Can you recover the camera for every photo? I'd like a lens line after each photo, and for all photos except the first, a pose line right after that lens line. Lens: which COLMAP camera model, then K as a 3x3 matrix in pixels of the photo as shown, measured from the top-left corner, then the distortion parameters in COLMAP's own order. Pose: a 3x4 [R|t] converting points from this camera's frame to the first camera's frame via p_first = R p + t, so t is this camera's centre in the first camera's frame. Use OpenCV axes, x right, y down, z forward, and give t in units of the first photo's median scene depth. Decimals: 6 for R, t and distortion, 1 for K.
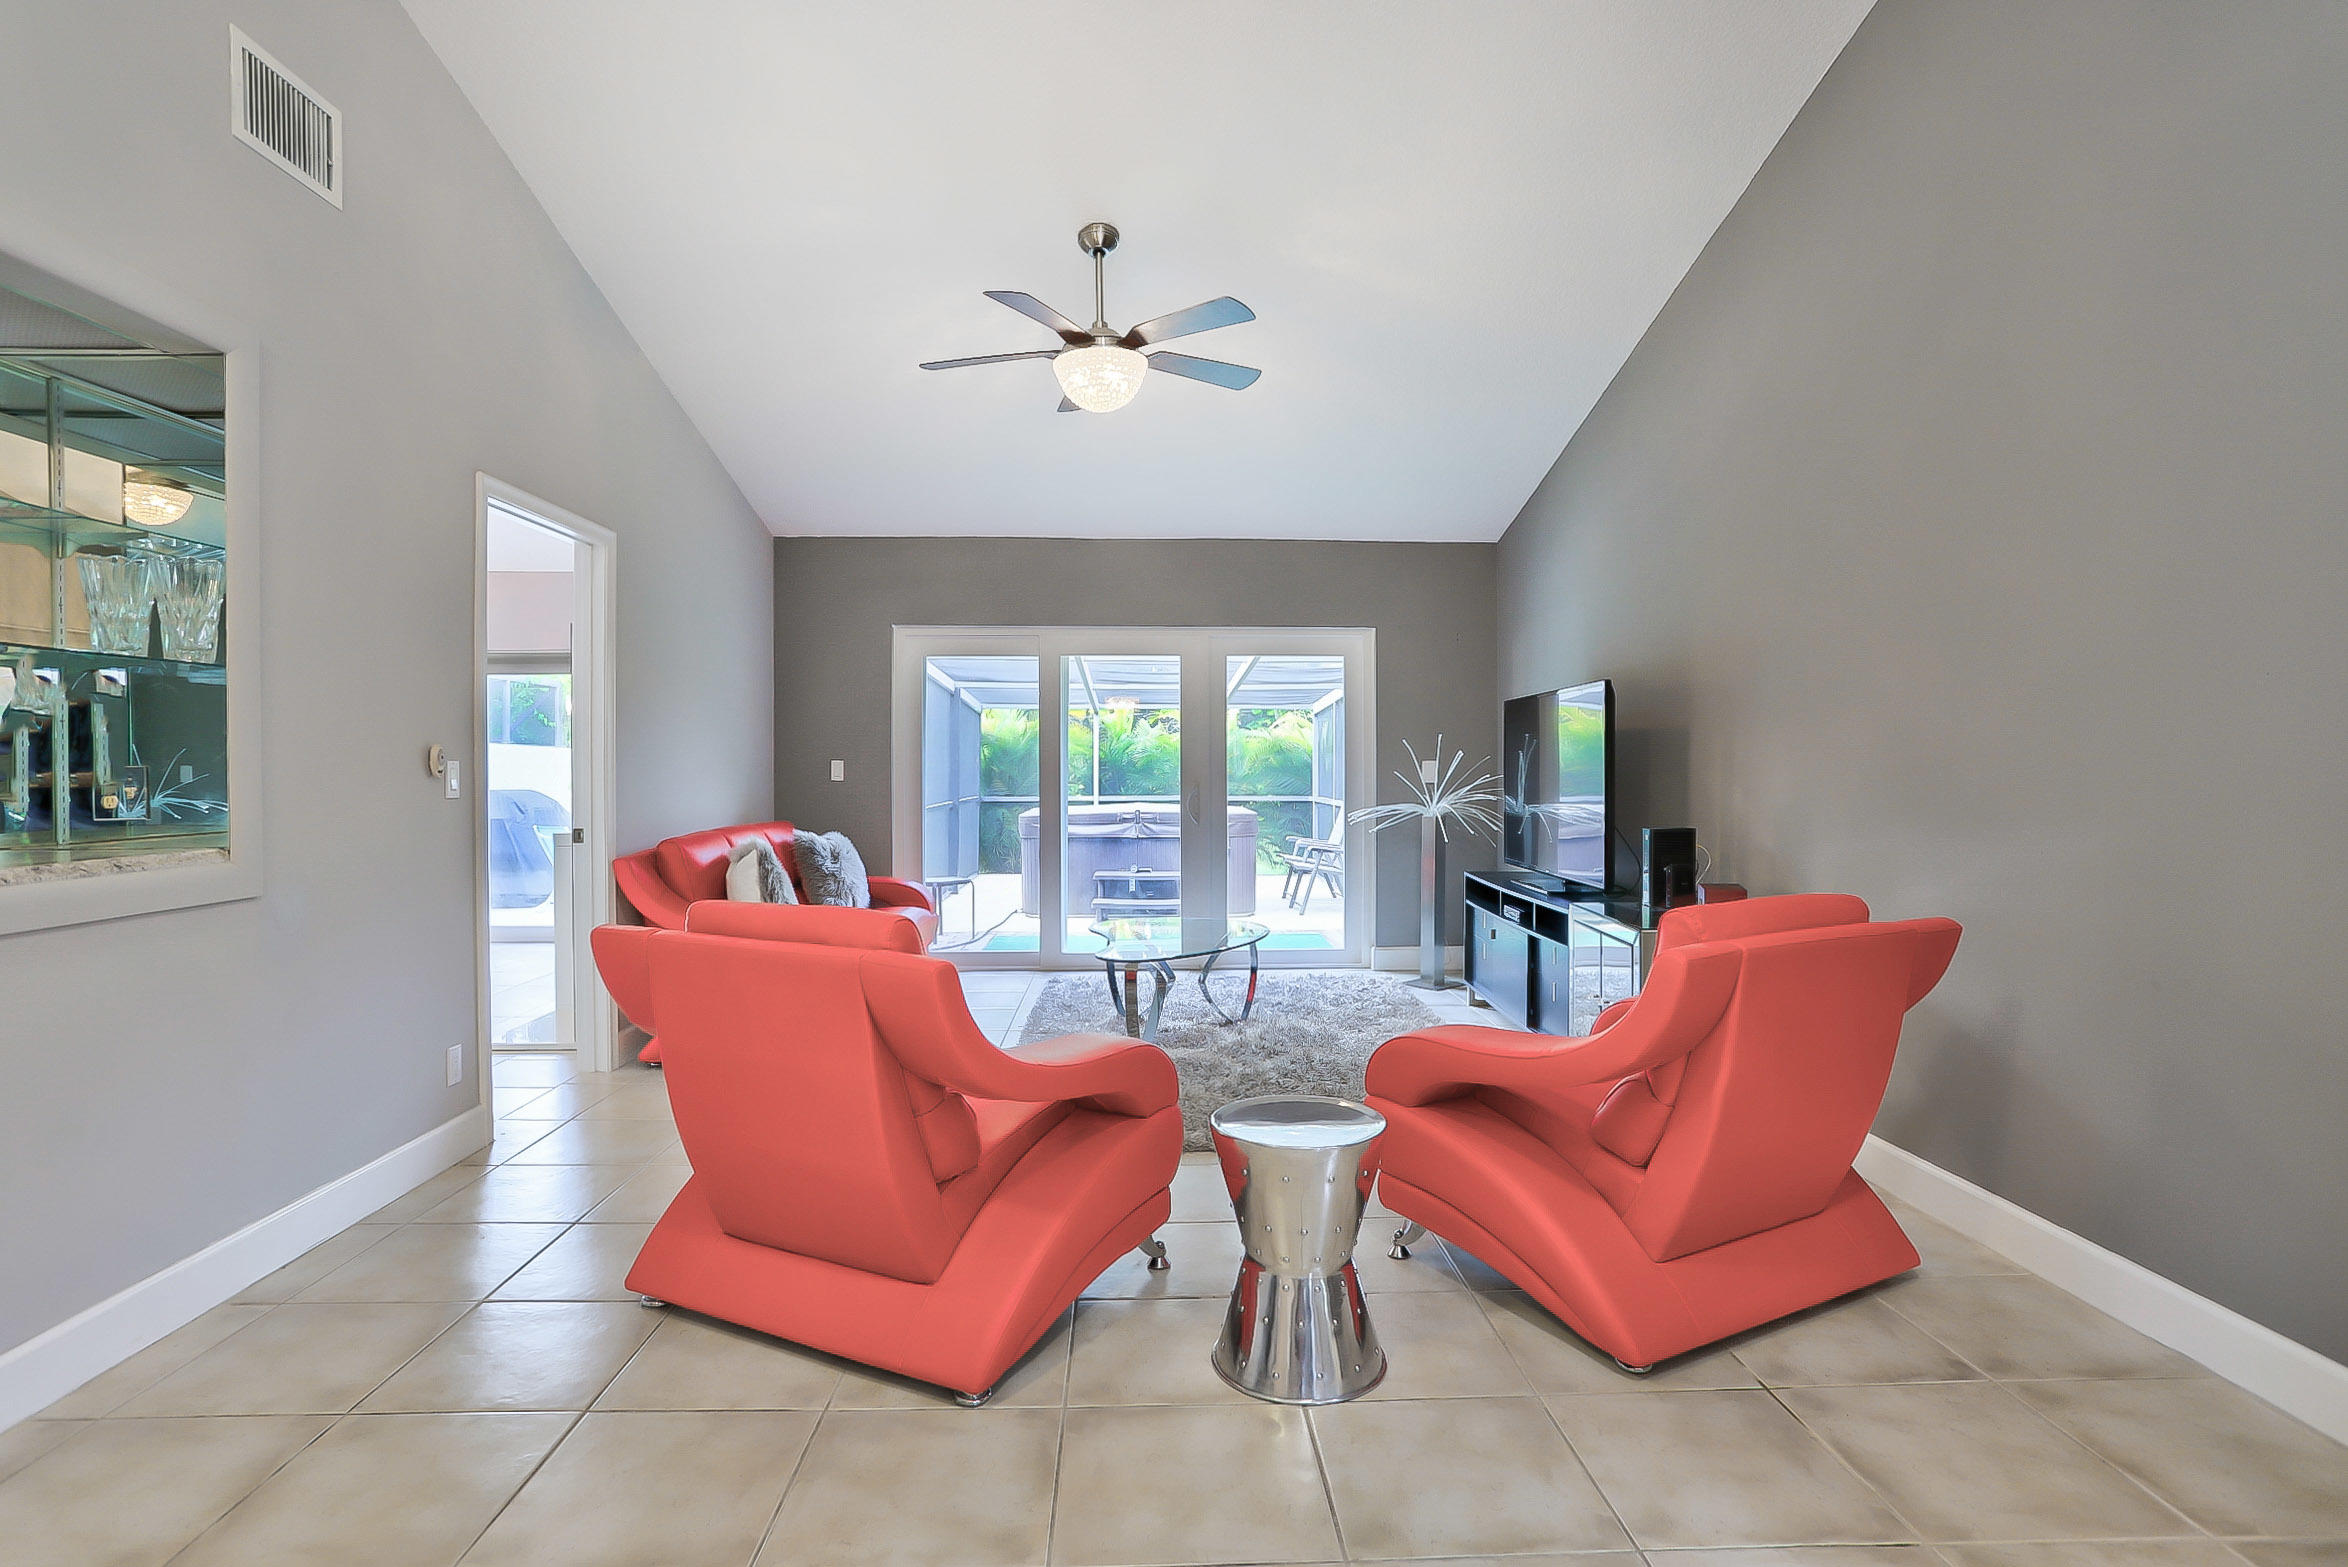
lens RADIAL K [[1121.6, 0, 1180.7], [0, 1121.6, 791.5], [0, 0, 1]] dist [-0.001994, -0.000020]
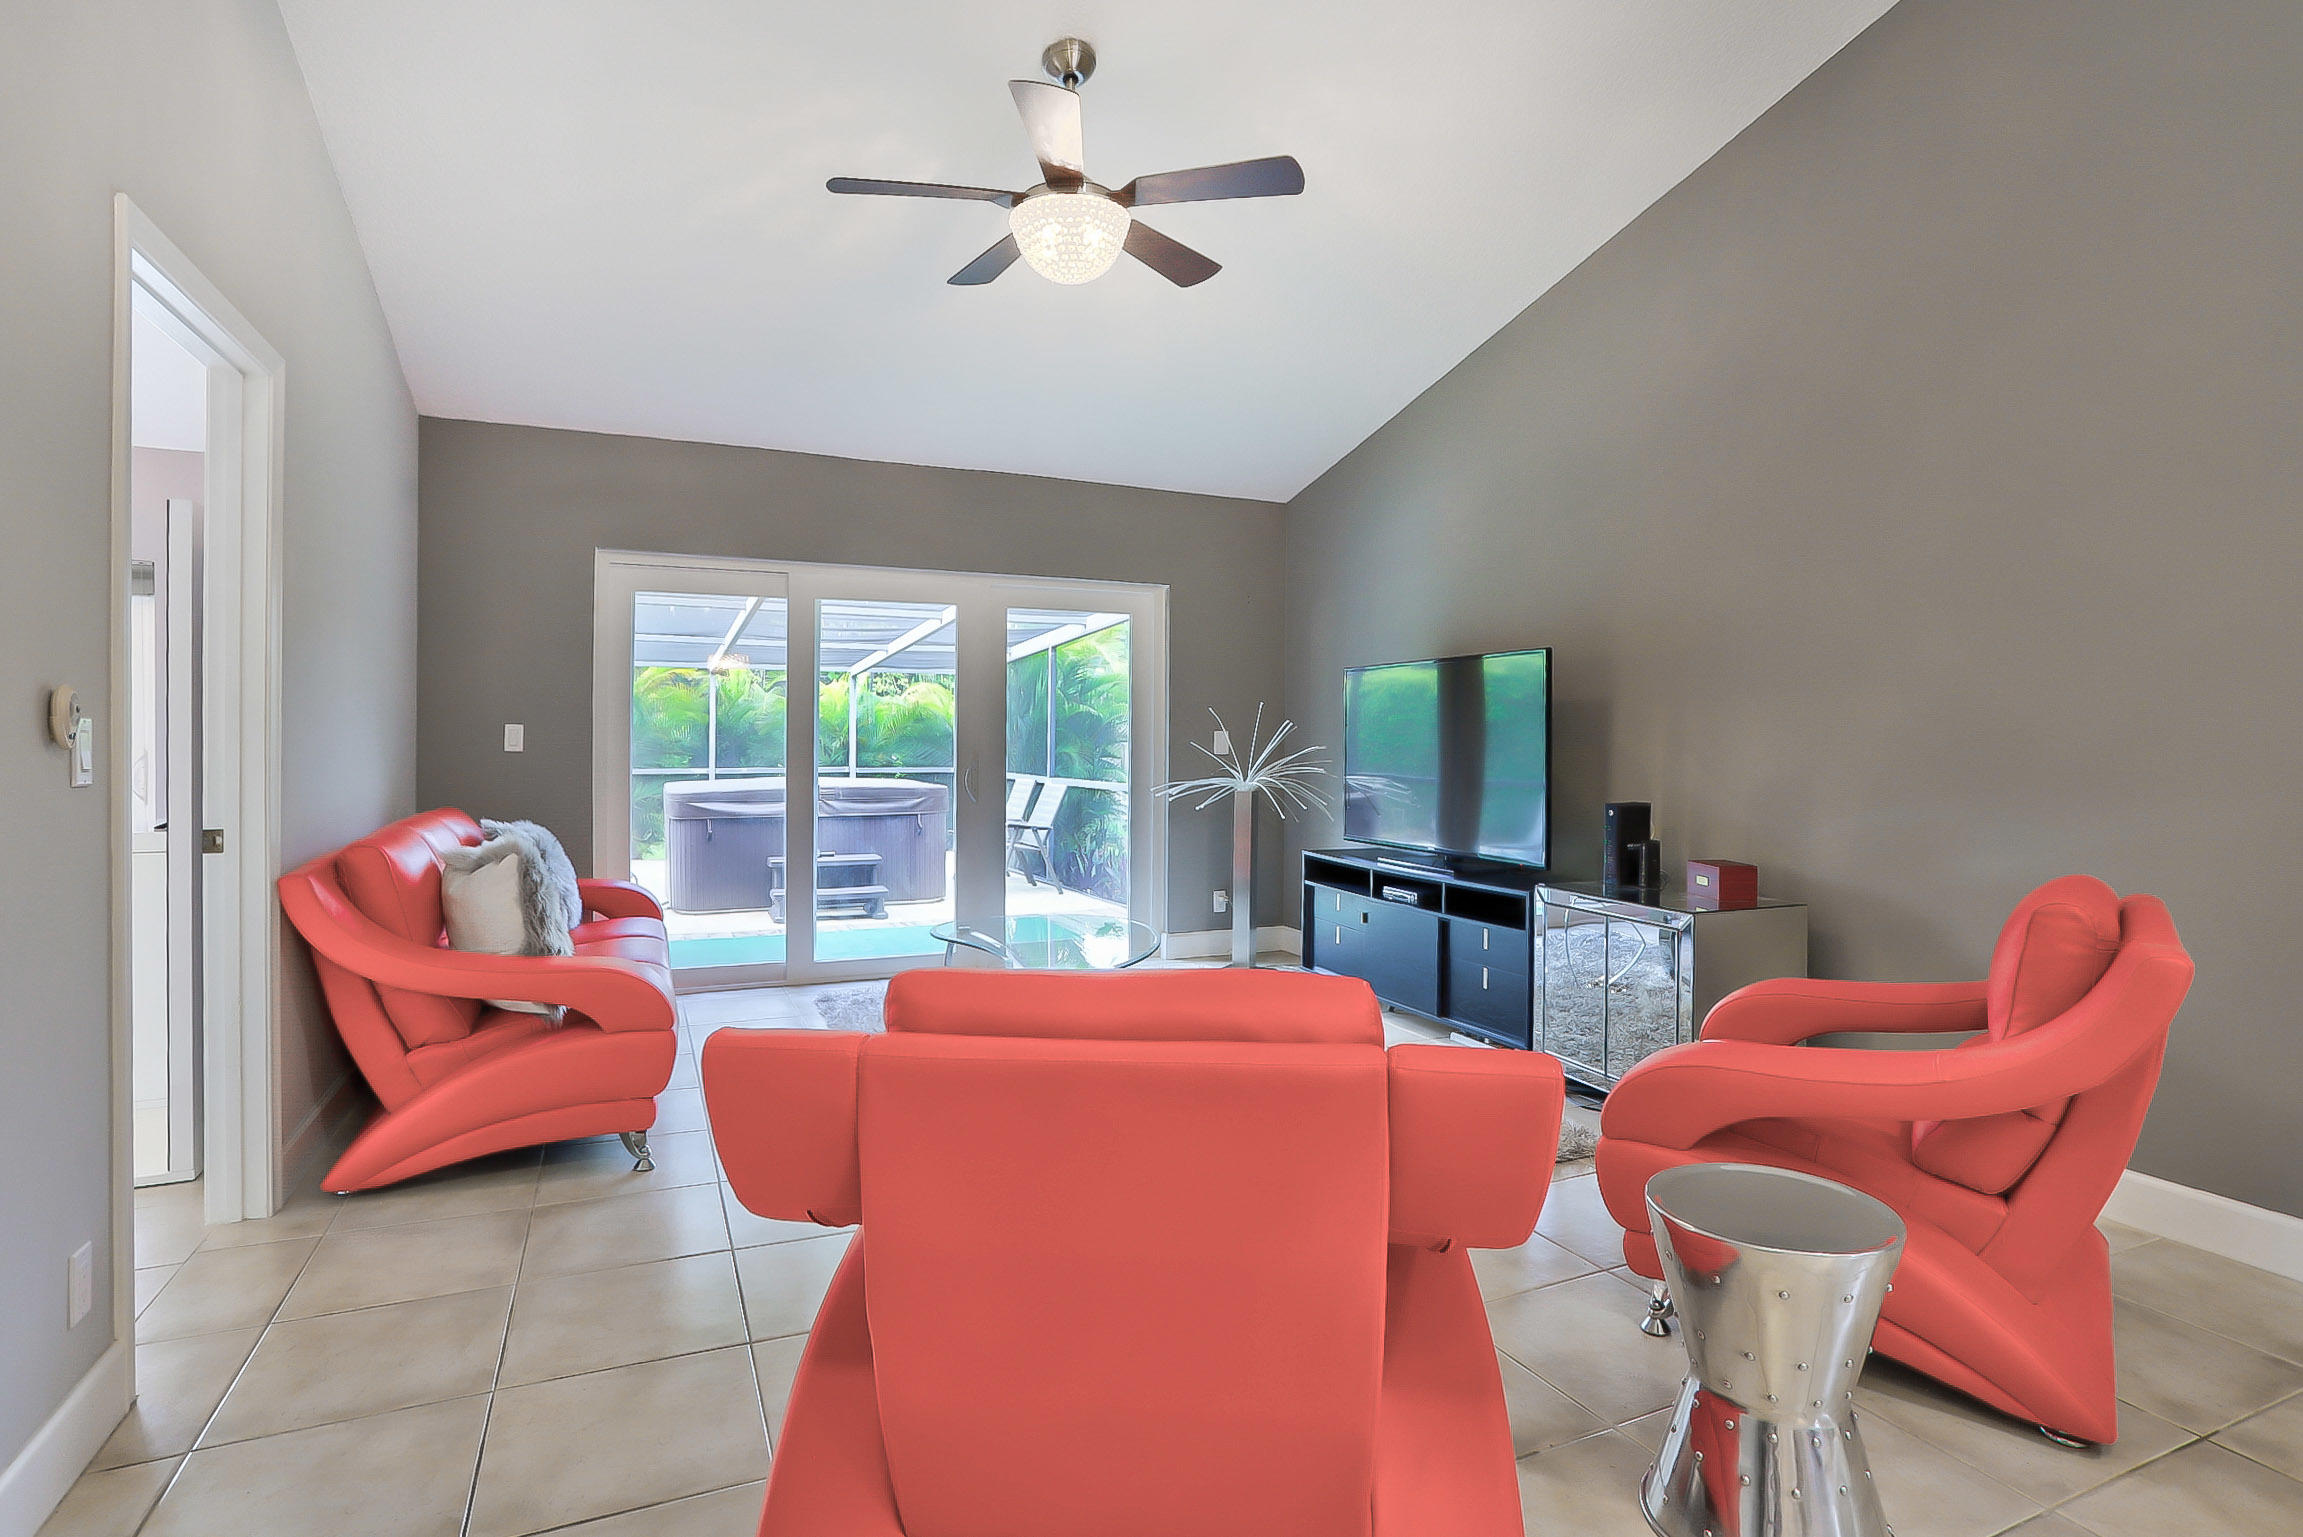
lens RADIAL K [[1143.5, 0, 1151.8], [0, 1143.5, 755.1], [0, 0, 1]] dist [0.003585, 0.001681]
pose [[0.929794, 0.001177, 0.368080, -0.196634], [0.000792, 0.999986, -0.005197, -0.002517], [-0.368081, 0.005124, 0.929780, 0.148499]]
